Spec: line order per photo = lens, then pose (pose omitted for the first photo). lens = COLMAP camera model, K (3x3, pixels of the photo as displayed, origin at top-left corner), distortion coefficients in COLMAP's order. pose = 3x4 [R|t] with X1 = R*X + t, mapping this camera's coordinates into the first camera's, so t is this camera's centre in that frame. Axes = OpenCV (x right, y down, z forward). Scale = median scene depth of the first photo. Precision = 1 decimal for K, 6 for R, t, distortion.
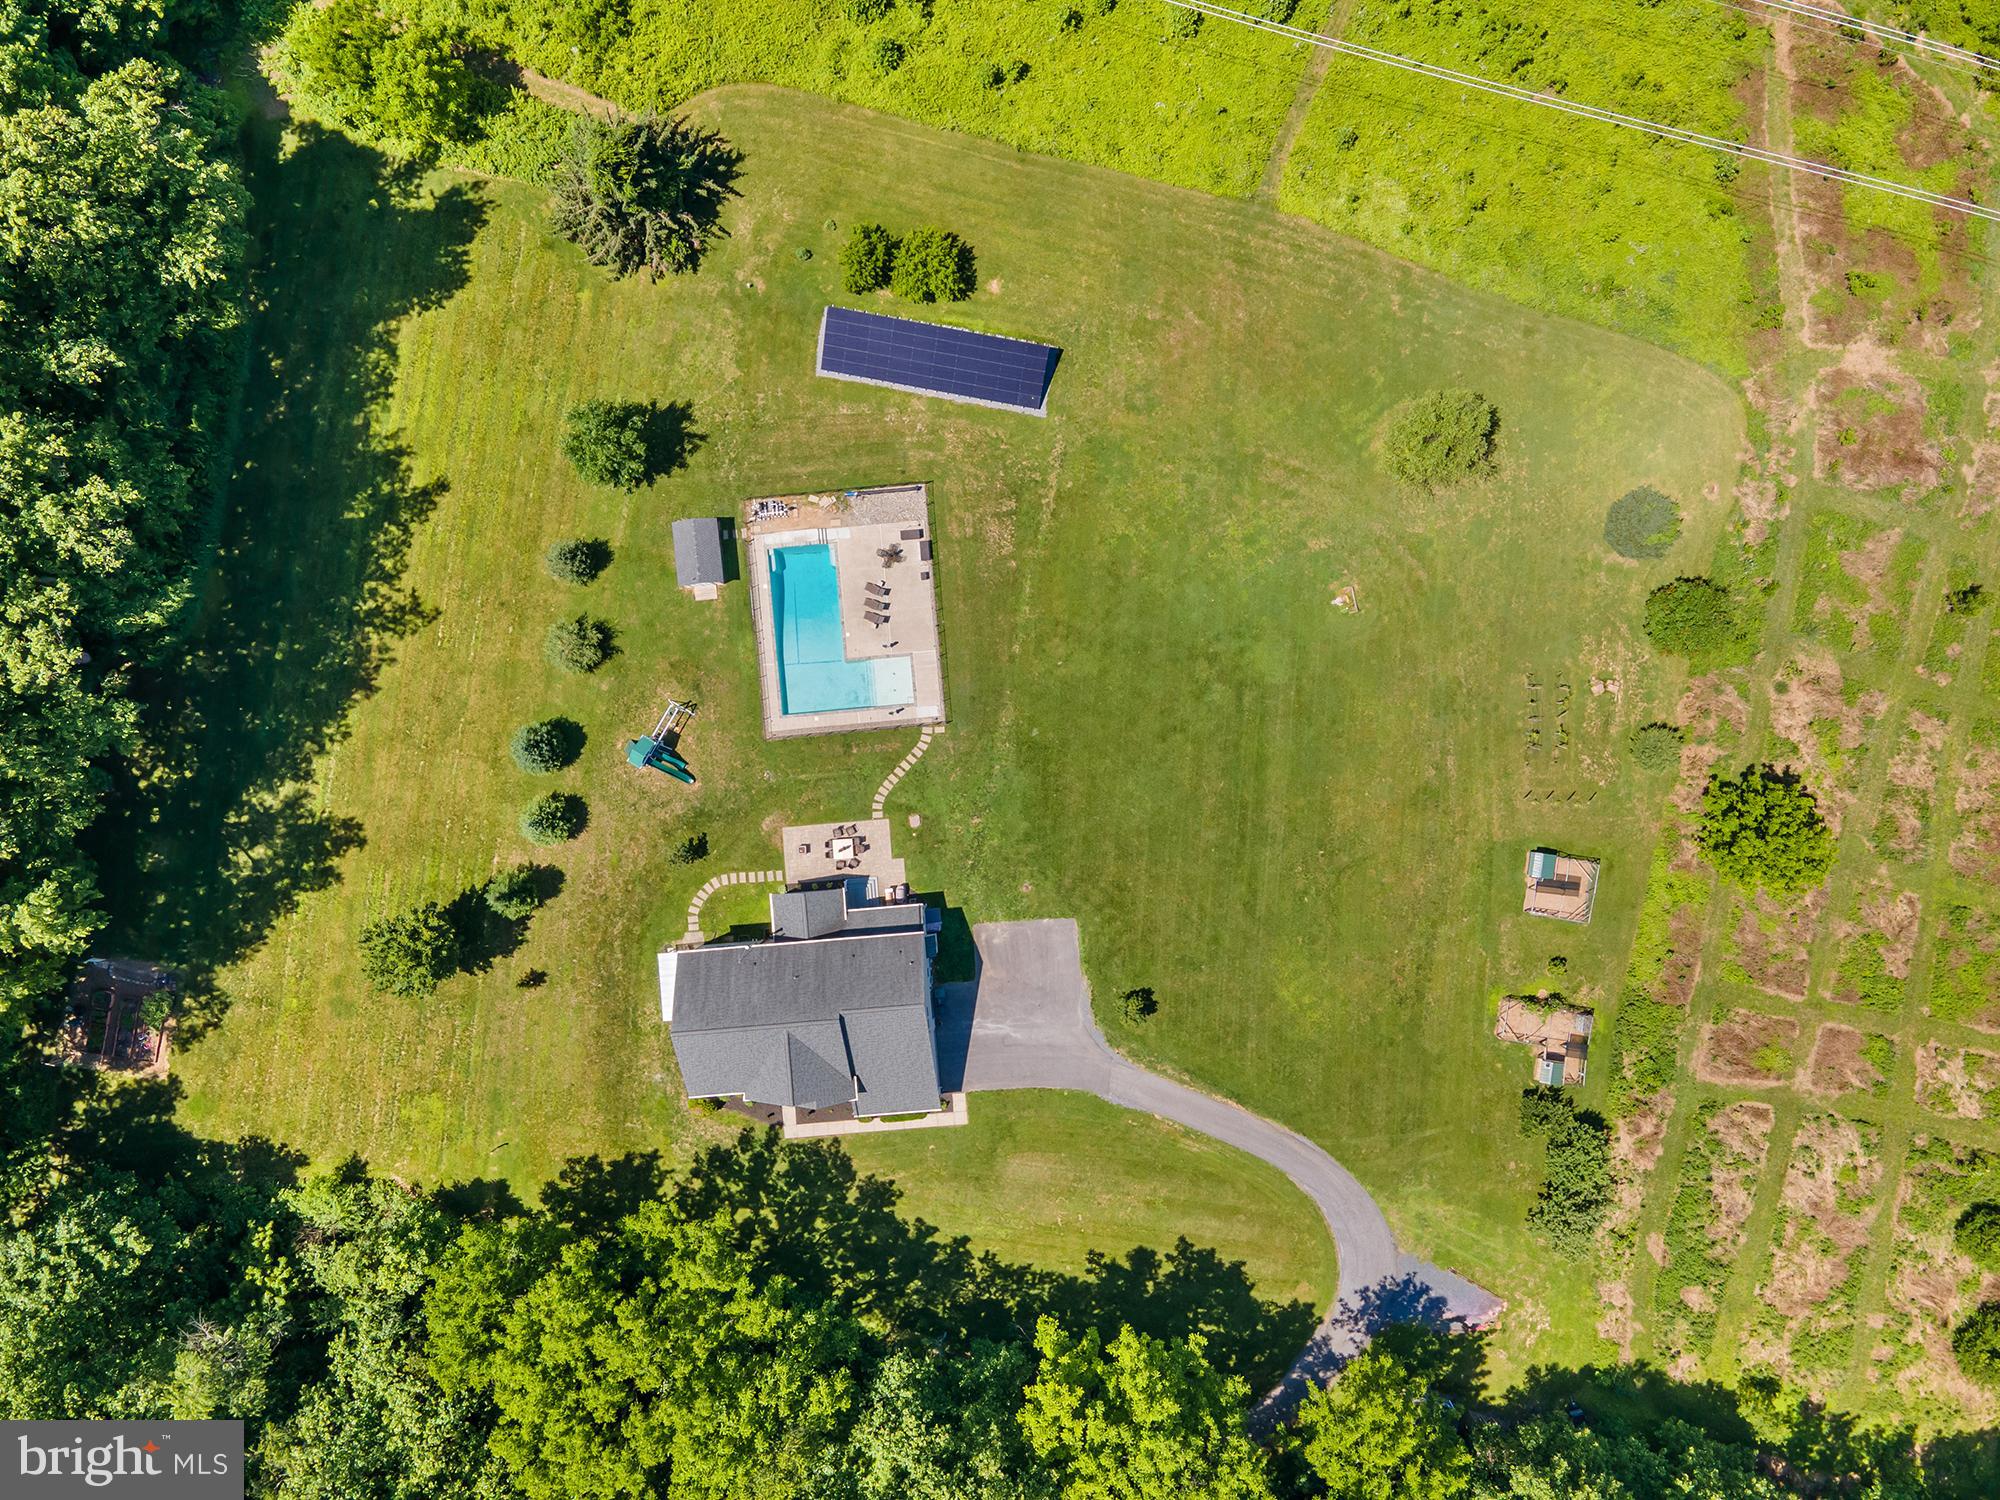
lens RADIAL K [[1463.2, 0, 1003.5], [0, 1463.2, 764.8], [0, 0, 1]] dist [0.034392, 0.014970]
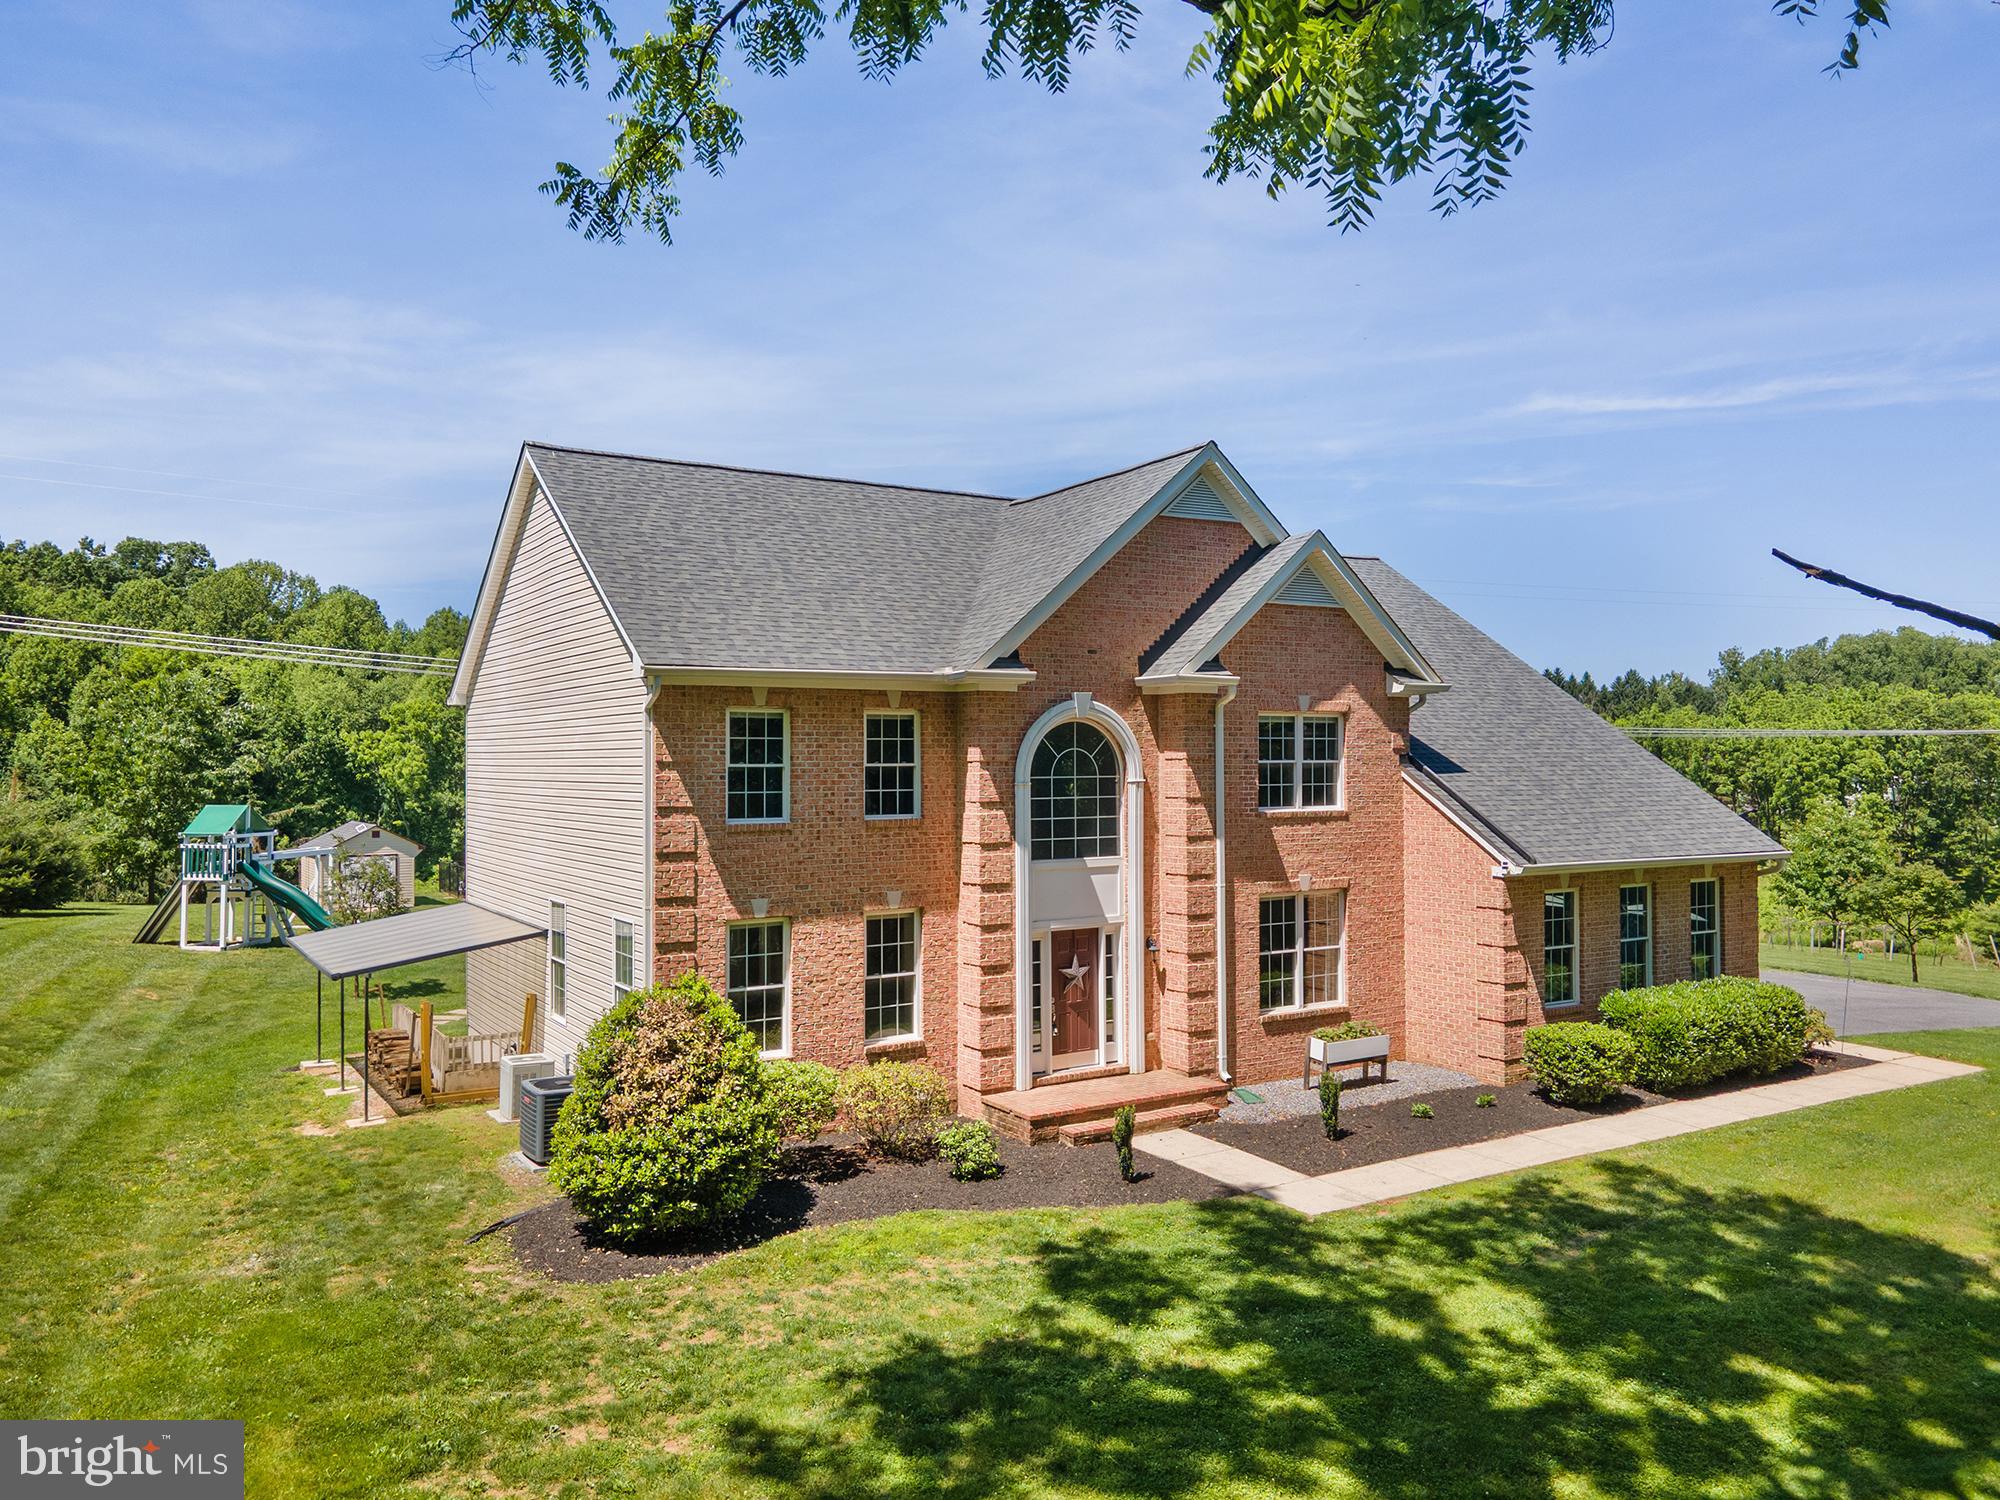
lens RADIAL K [[1463.2, 0, 986.9], [0, 1463.2, 759.9], [0, 0, 1]] dist [0.034392, 0.014970]
pose [[0.890923, 0.033539, 0.452915, -0.242180], [0.453667, -0.019515, -0.890957, 0.363166], [-0.021044, 0.999247, -0.032602, 0.962945]]
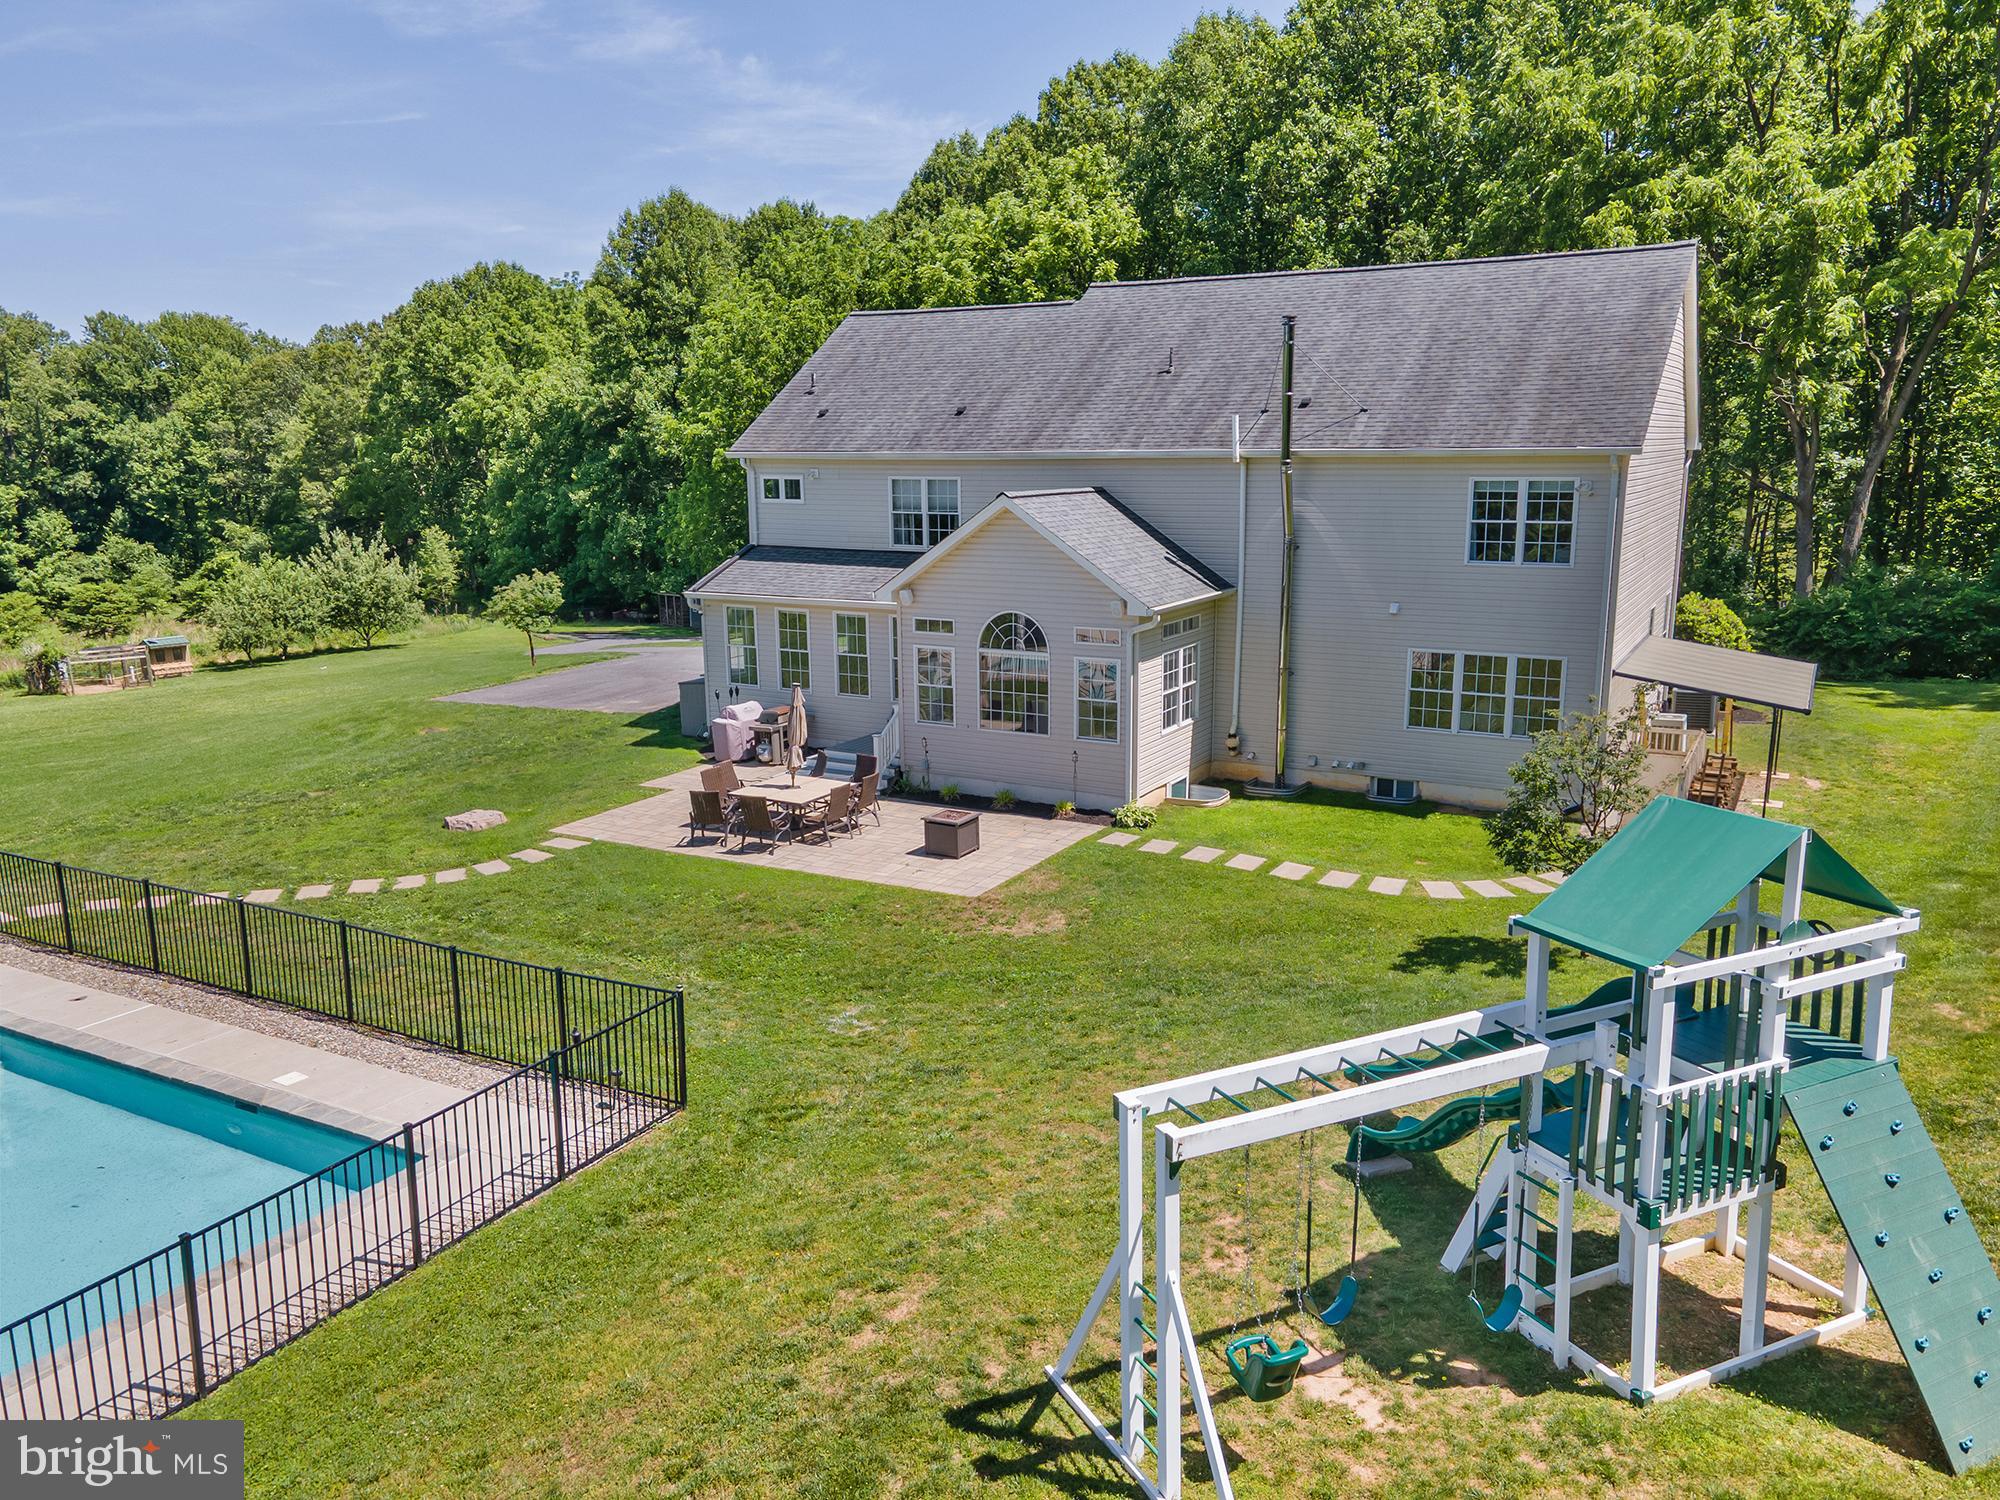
lens RADIAL K [[1463.2, 0, 1006.6], [0, 1463.2, 743.4], [0, 0, 1]] dist [0.034392, 0.014970]
pose [[-0.829903, -0.070388, 0.553450, -0.252458], [0.556189, -0.182202, 0.810837, -0.097769], [0.043766, 0.980738, 0.190359, 0.945154]]
